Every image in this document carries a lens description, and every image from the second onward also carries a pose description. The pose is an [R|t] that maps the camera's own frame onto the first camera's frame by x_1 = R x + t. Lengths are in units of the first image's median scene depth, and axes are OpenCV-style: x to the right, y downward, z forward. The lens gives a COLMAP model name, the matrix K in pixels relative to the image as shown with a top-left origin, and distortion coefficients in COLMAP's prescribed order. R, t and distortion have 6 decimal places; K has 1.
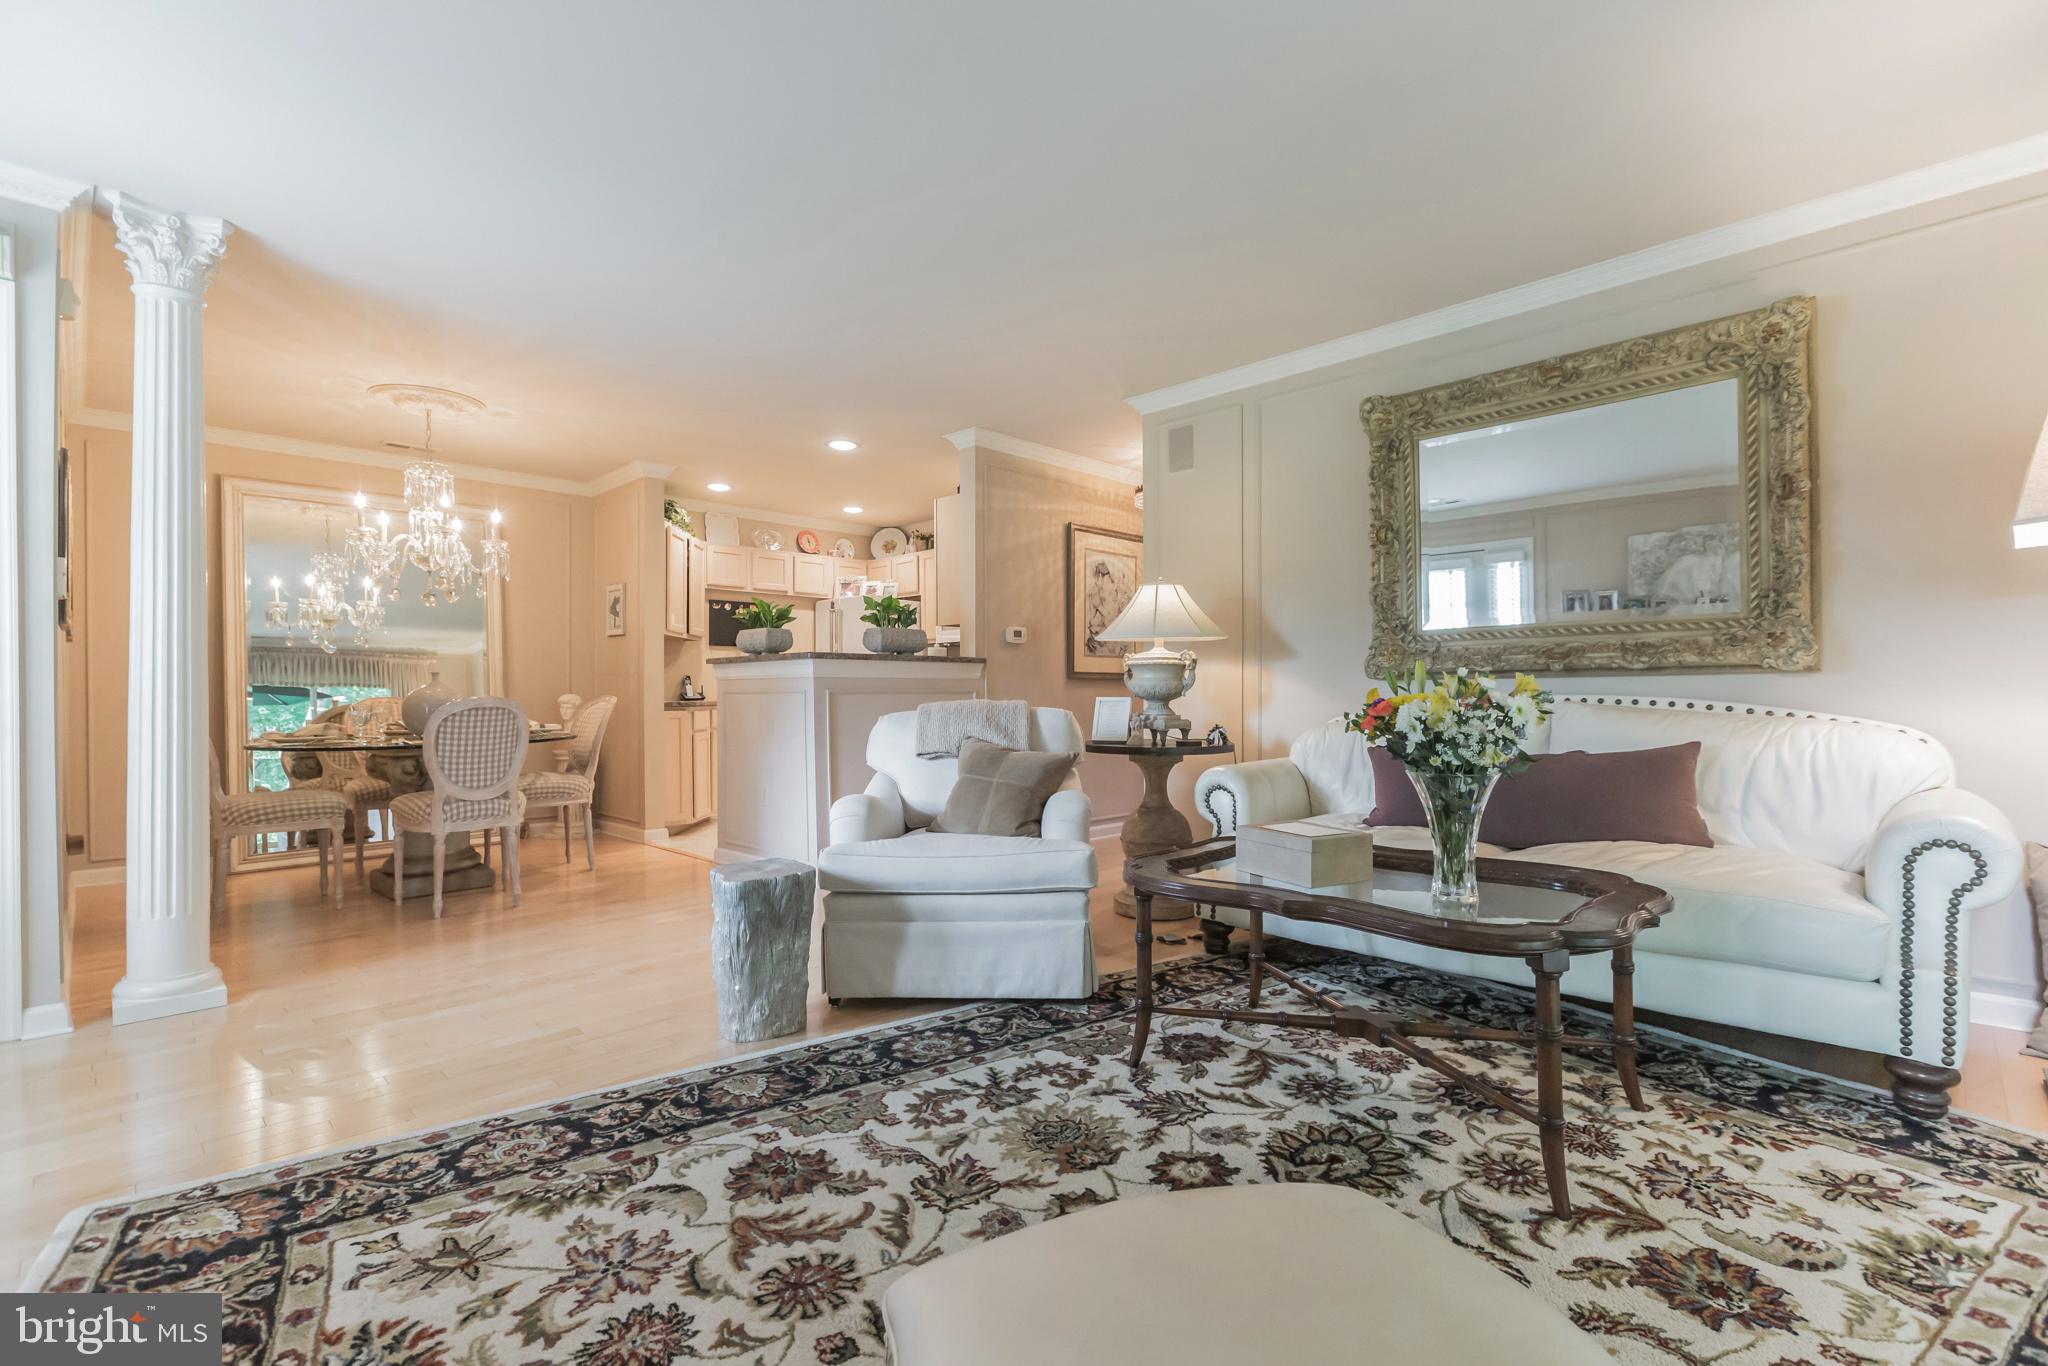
lens RADIAL K [[916.1, 0, 1028.7], [0, 916.1, 689.8], [0, 0, 1]] dist [0.000080, -0.000331]
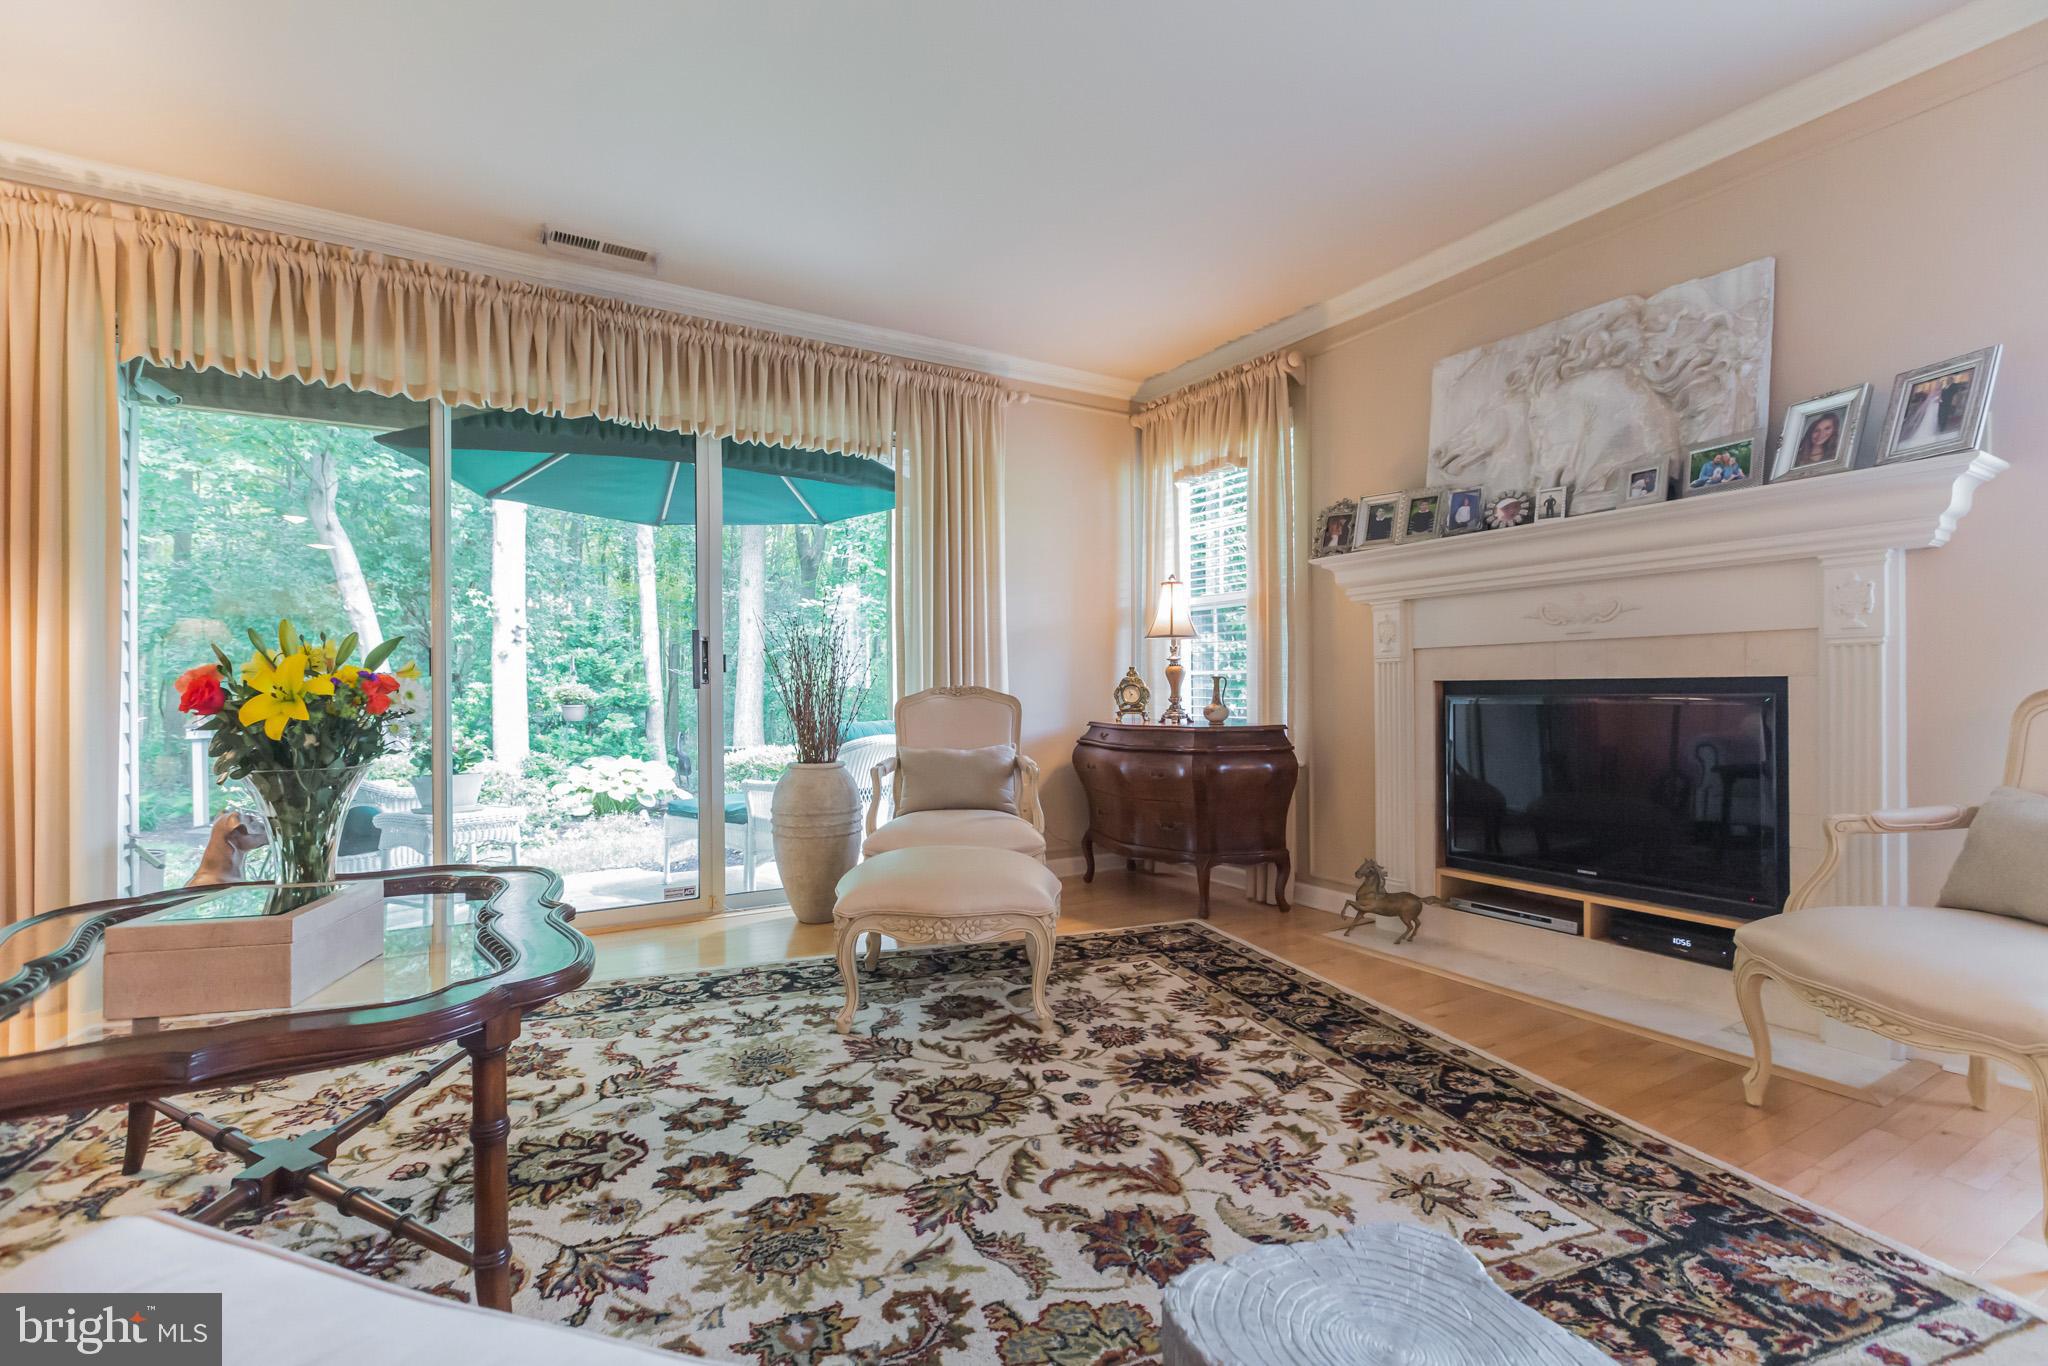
lens RADIAL K [[913.2, 0, 1013.7], [0, 913.2, 689.8], [0, 0, 1]] dist [0.002898, 0.000341]
pose [[-0.964262, 0.012763, 0.264643, -0.336338], [0.011056, 0.999907, -0.007940, 0.036452], [-0.264720, -0.004730, -0.964314, 1.617058]]
